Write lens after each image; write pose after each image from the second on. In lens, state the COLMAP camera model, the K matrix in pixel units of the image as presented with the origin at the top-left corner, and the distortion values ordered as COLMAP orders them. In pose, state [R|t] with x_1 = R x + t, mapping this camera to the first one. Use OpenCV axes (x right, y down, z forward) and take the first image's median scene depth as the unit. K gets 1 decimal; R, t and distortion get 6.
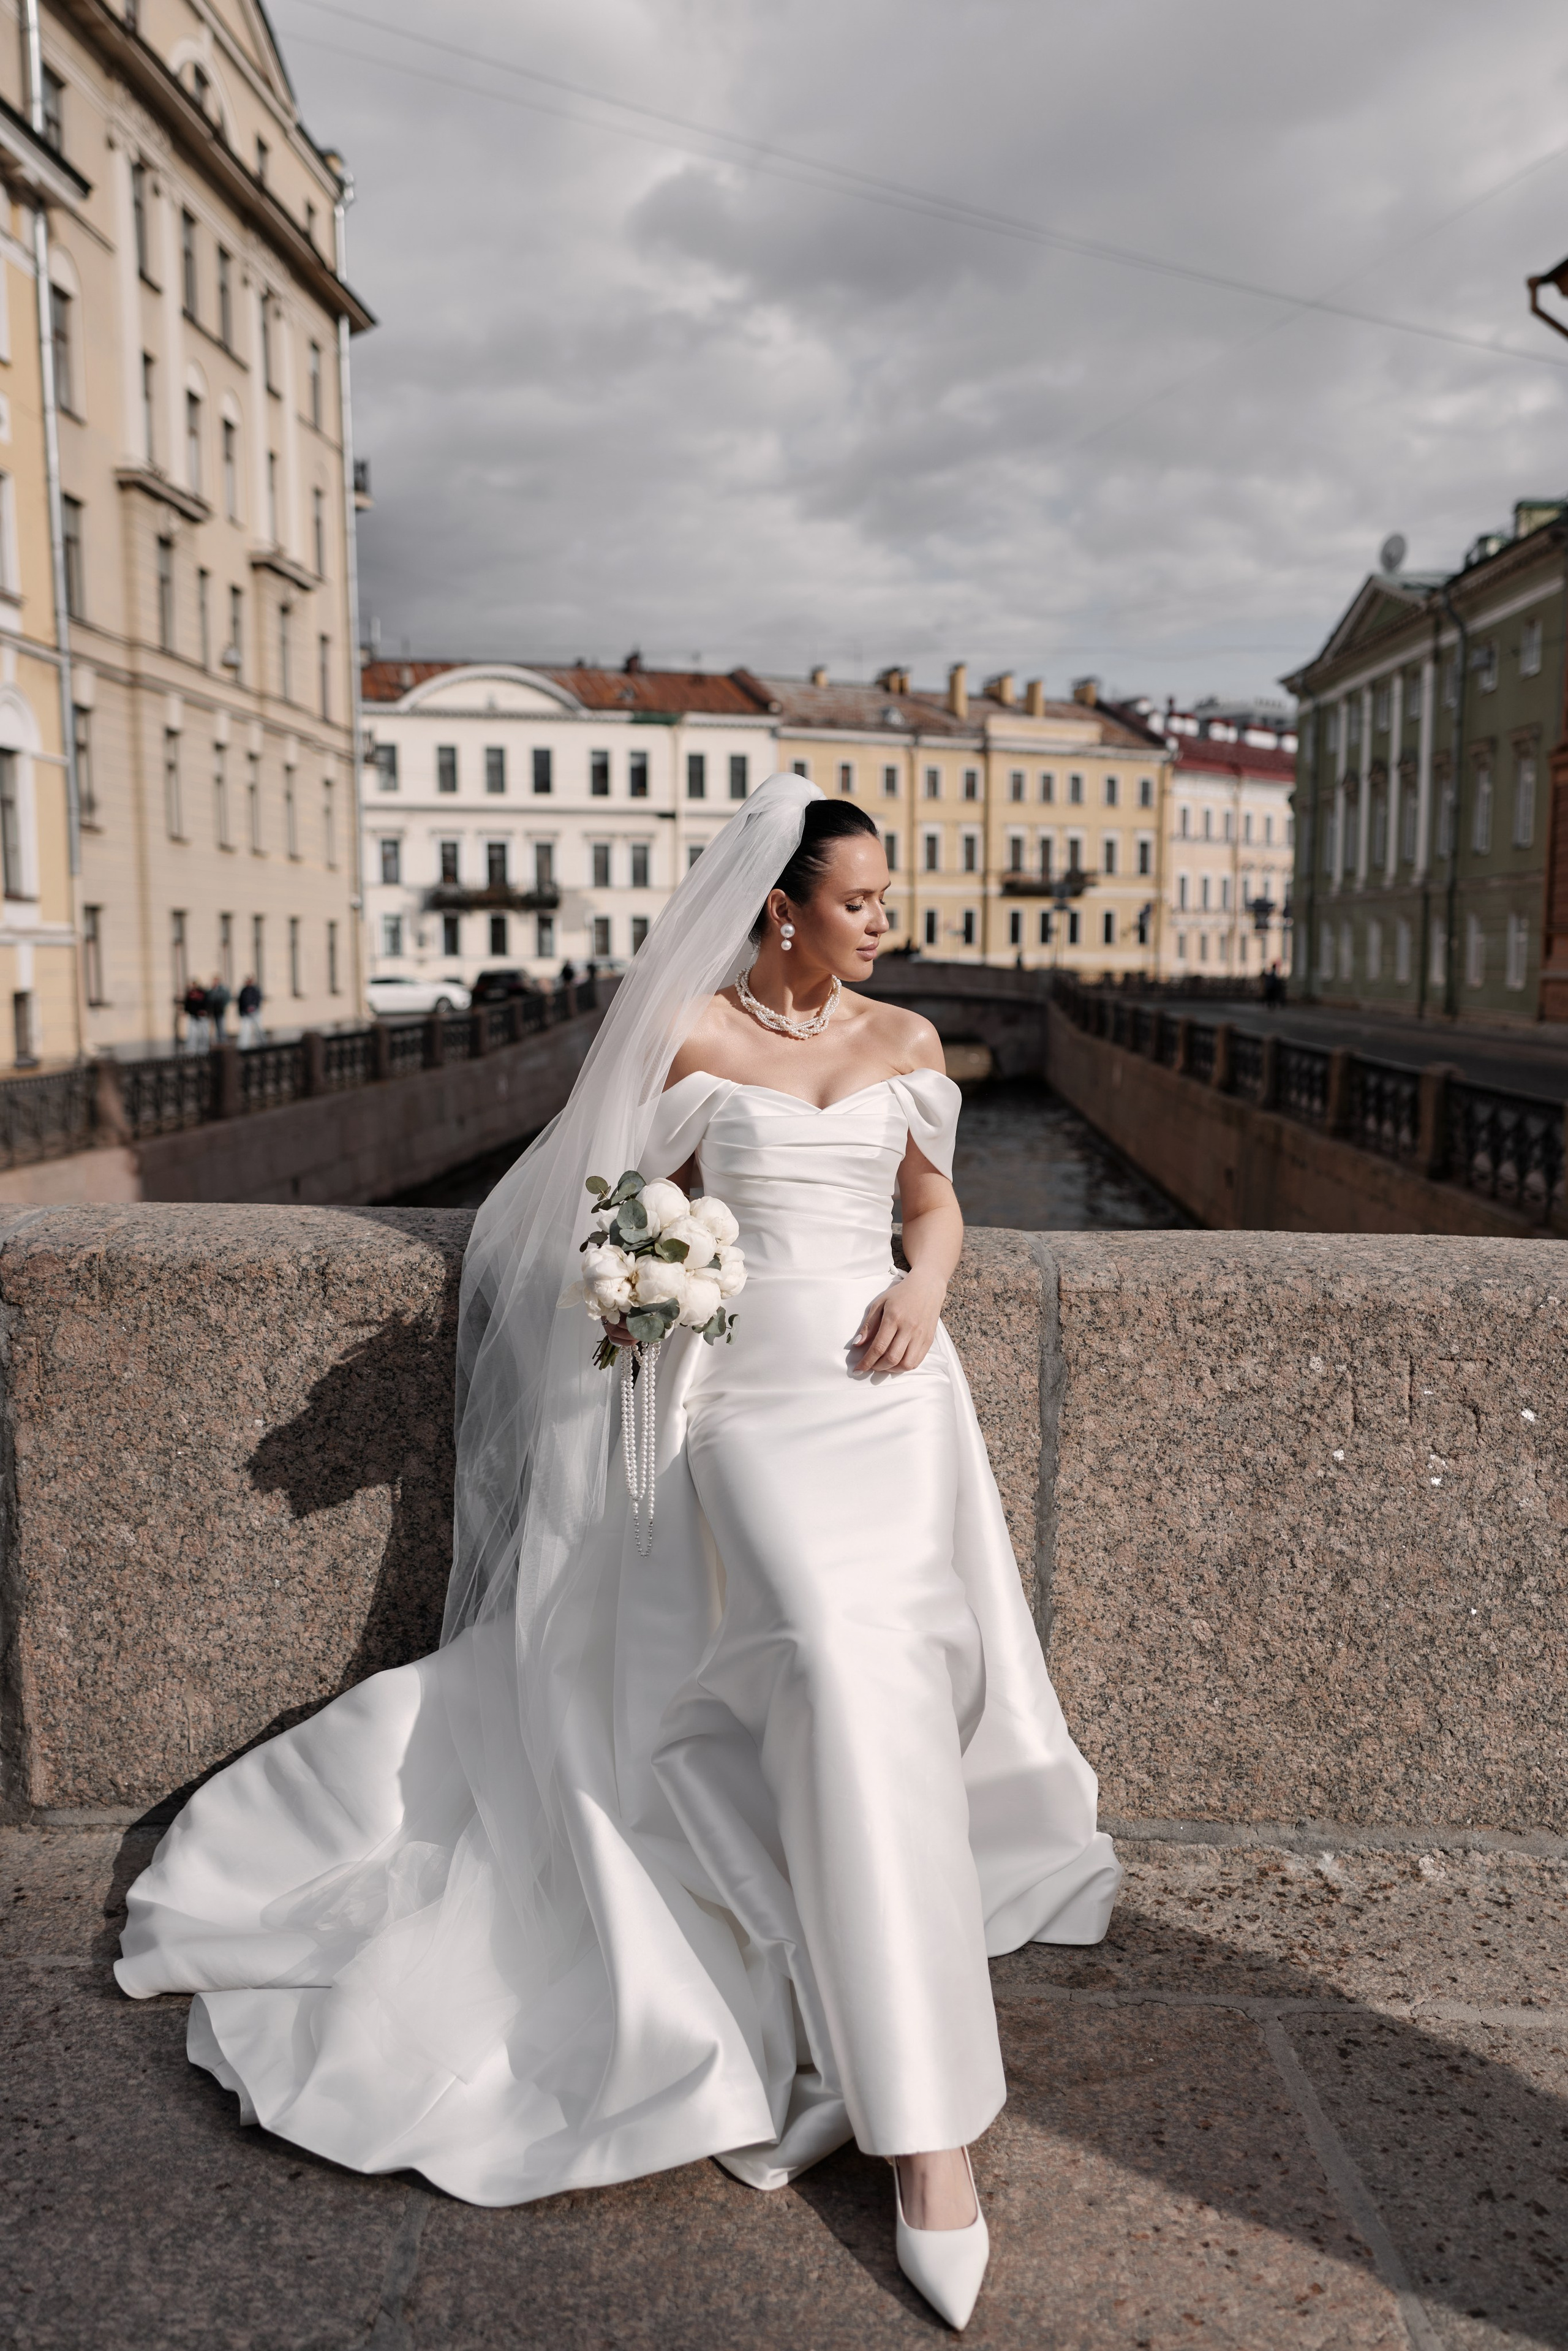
lens RADIAL K [[1838.2, 0, 784.0], [0, 1838.2, 1175.5], [0, 0, 1]] dist [-0.001098, 0.001251]
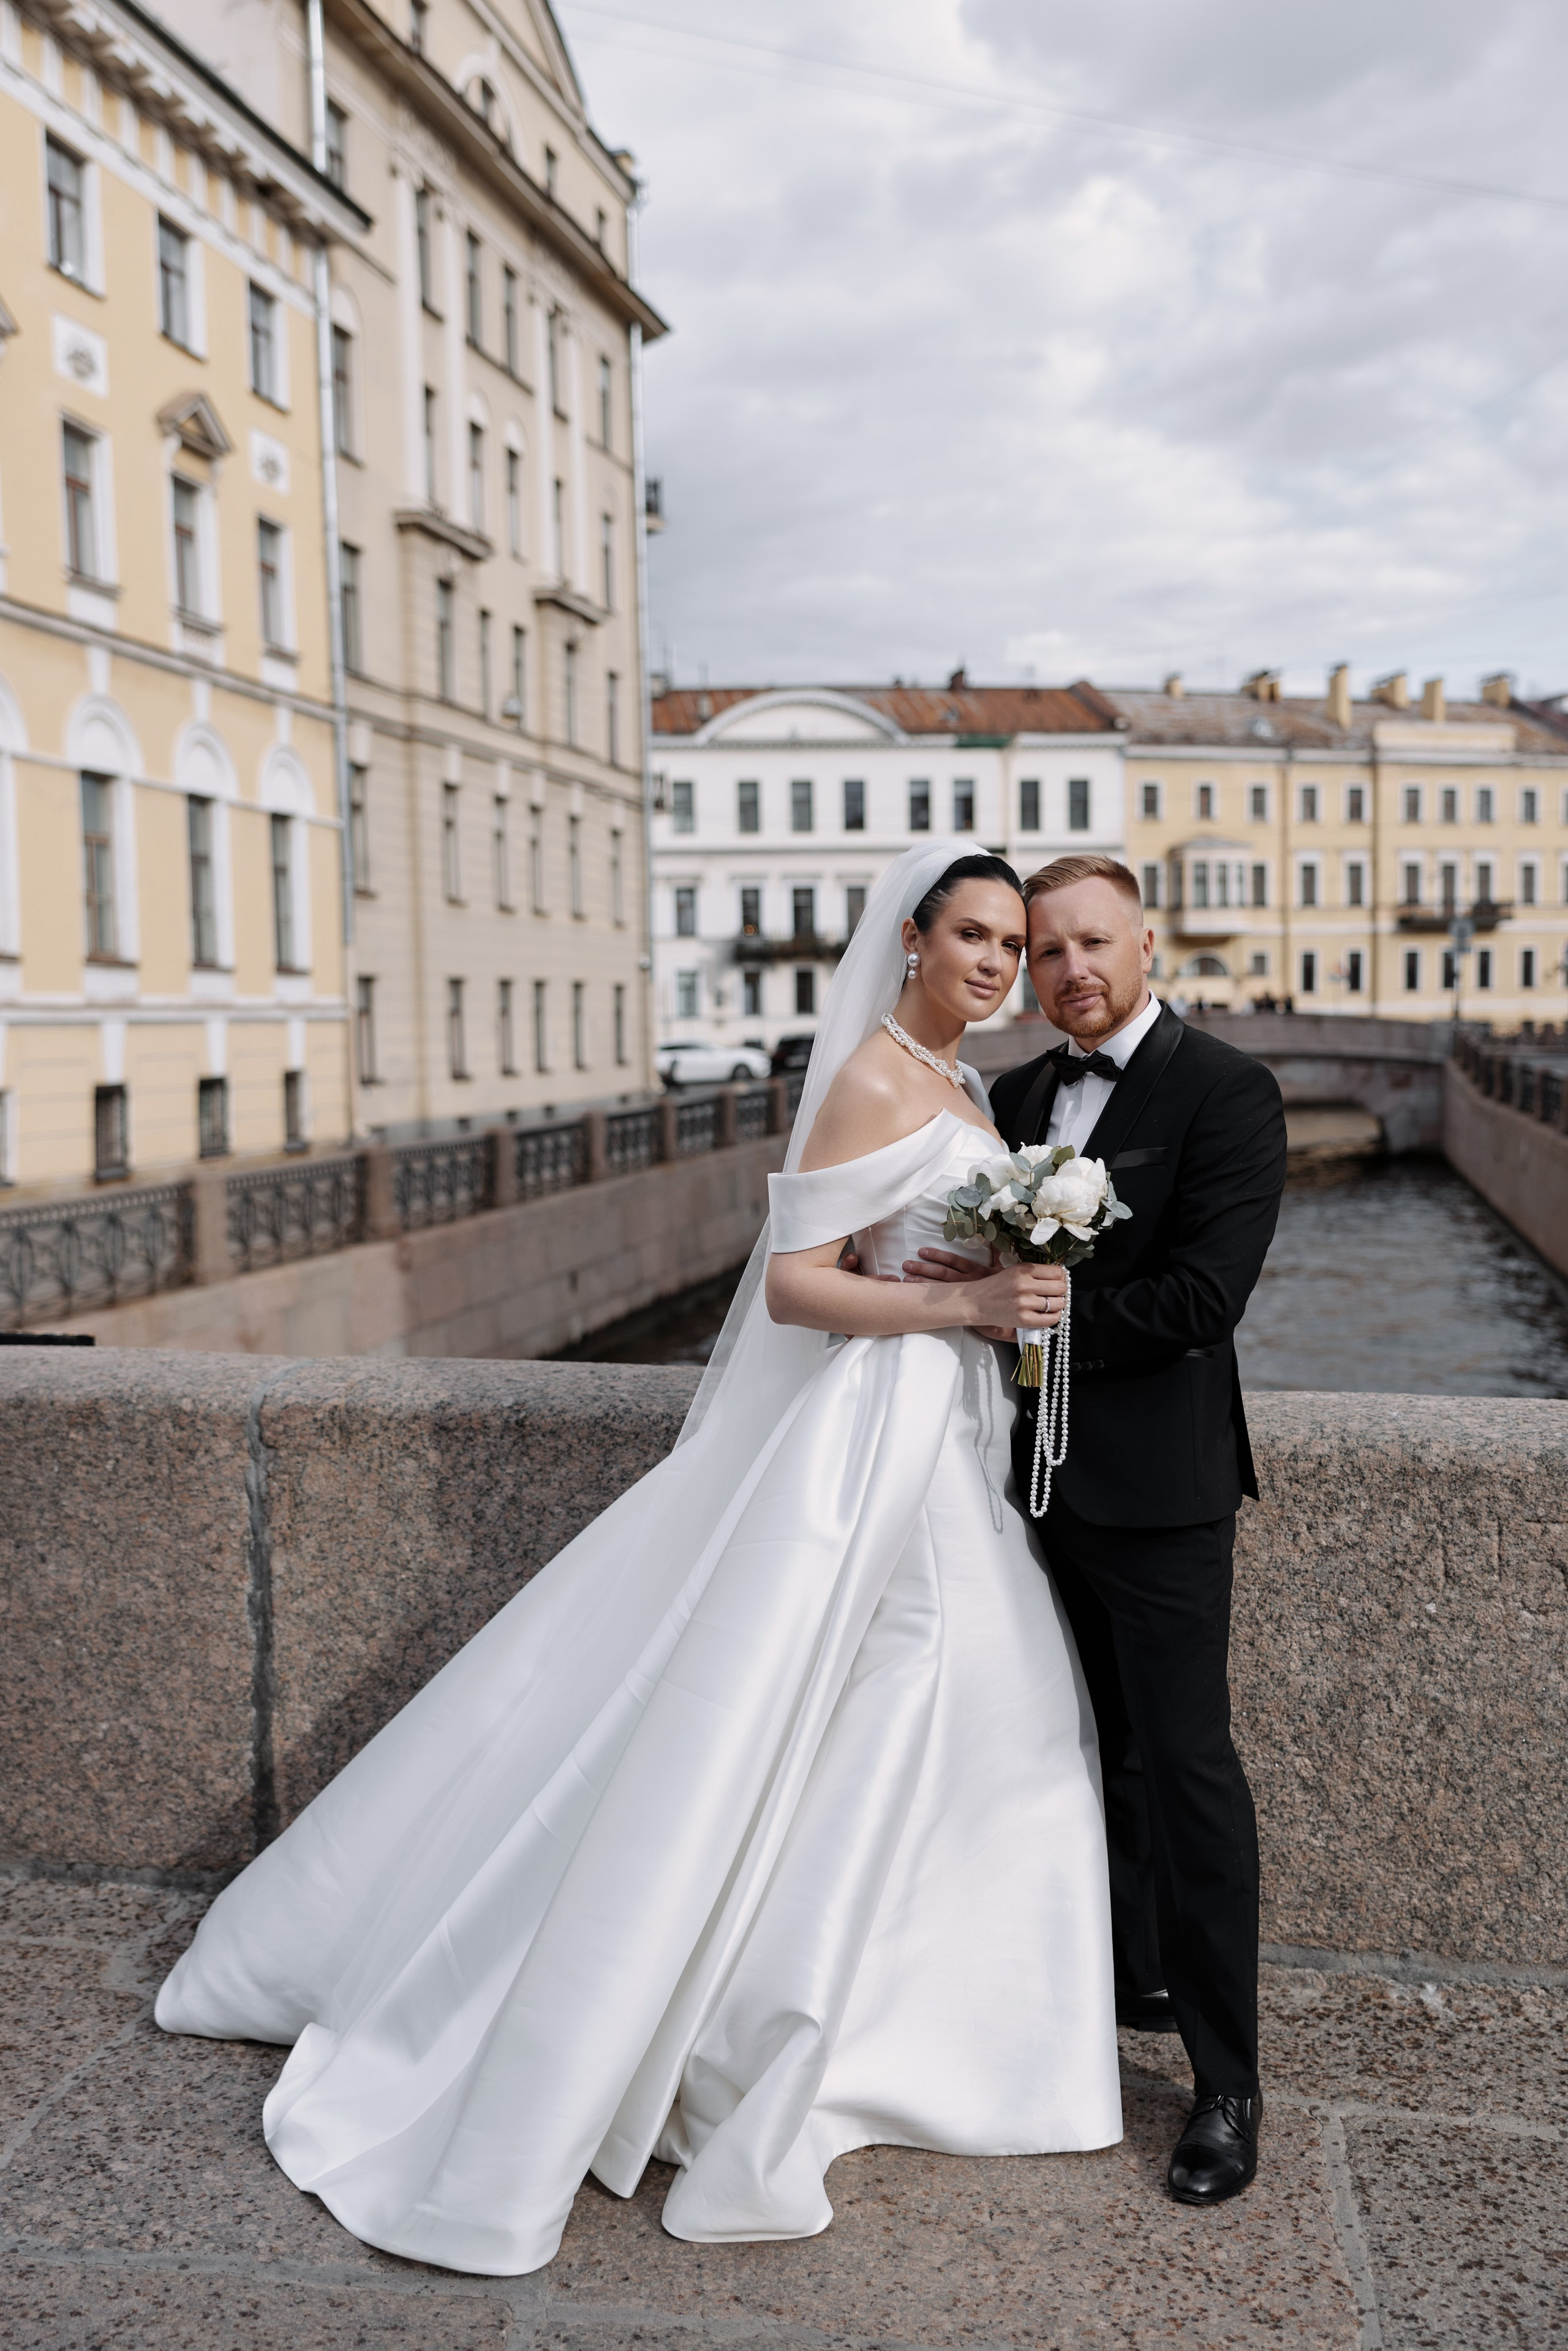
lens RADIAL K [[2120.3, 0, 778.0], [0, 2120.3, 1167.5], [0, 0, 1]] dist [-0.002669, 0.005644]
pose [[0.986010, -0.004263, -0.166633, 0.129489], [-0.003221, 0.998999, -0.044618, -0.048601], [0.166657, 0.044530, 0.985009, -0.295291]]
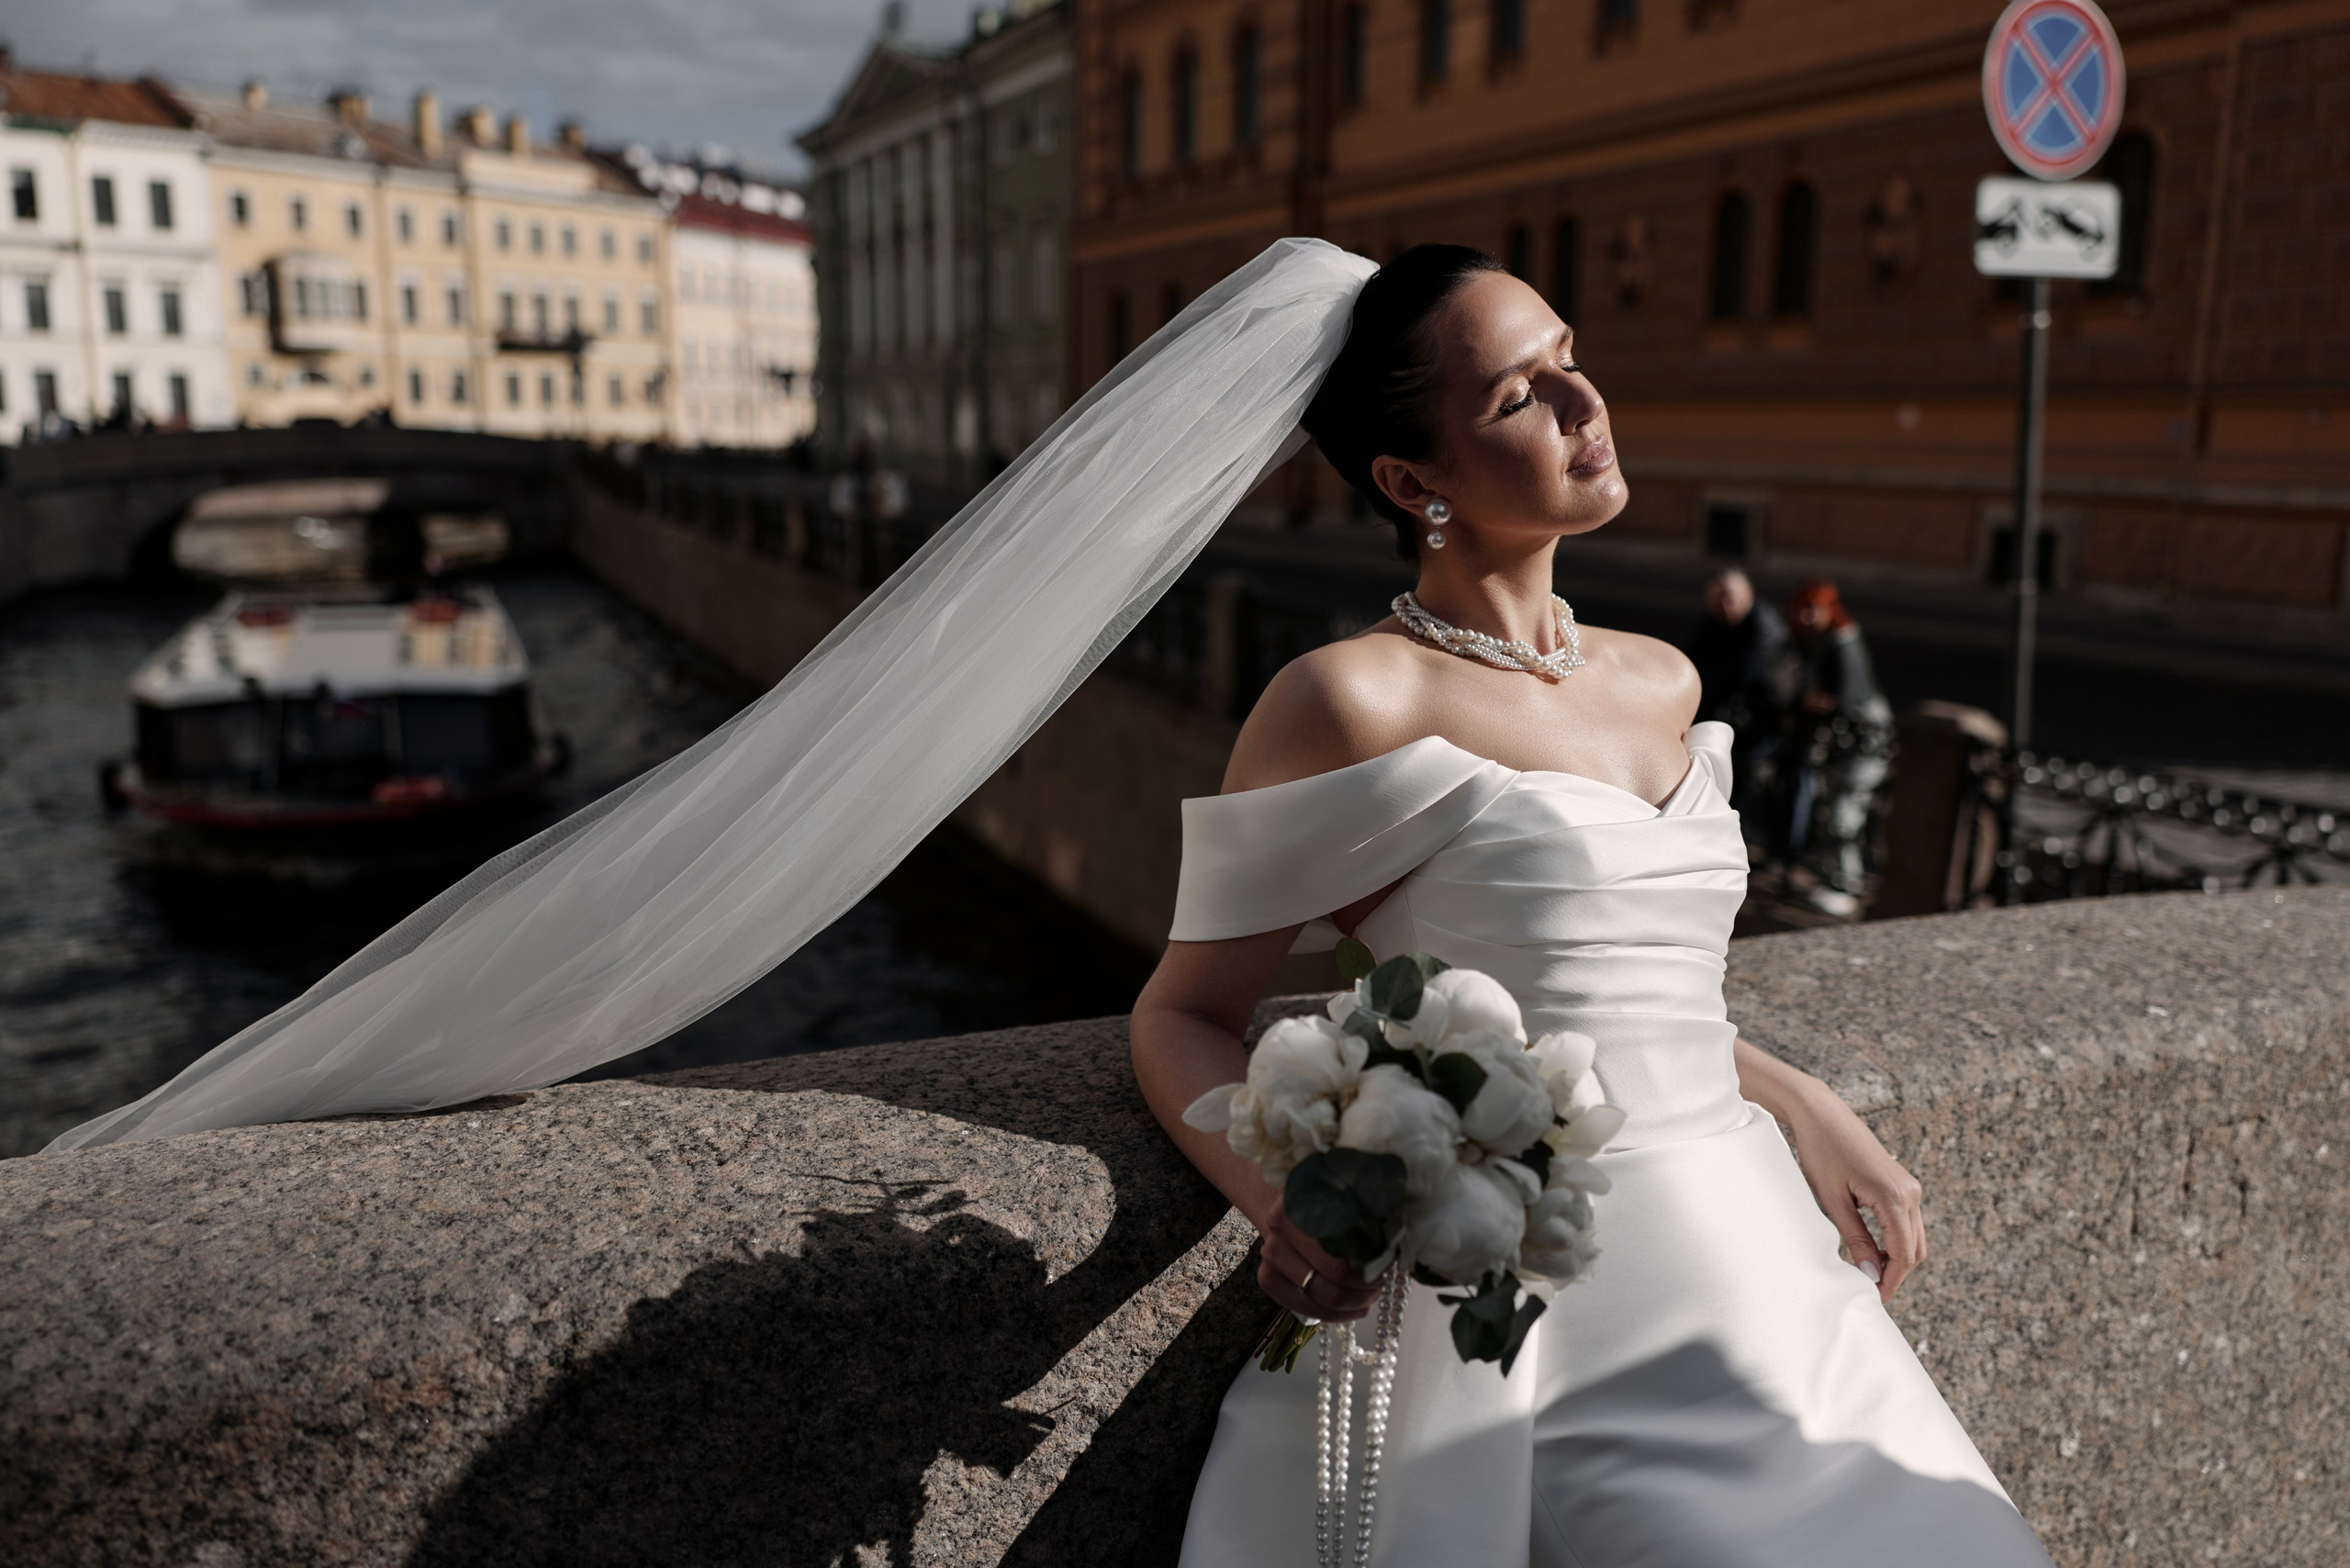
lens RADIAL K [[1837.5, 0, 1175.0], [0, 1837.5, 784.0], [0, 0, 1]] dist [-0.001098, 0.001251]
pose [[0.893734, -0.075833, 0.442140, -0.289270], [0.041958, 0.995419, 0.085916, -0.103399], [-0.446630, -0.058235, 0.892822, 0.547945]]
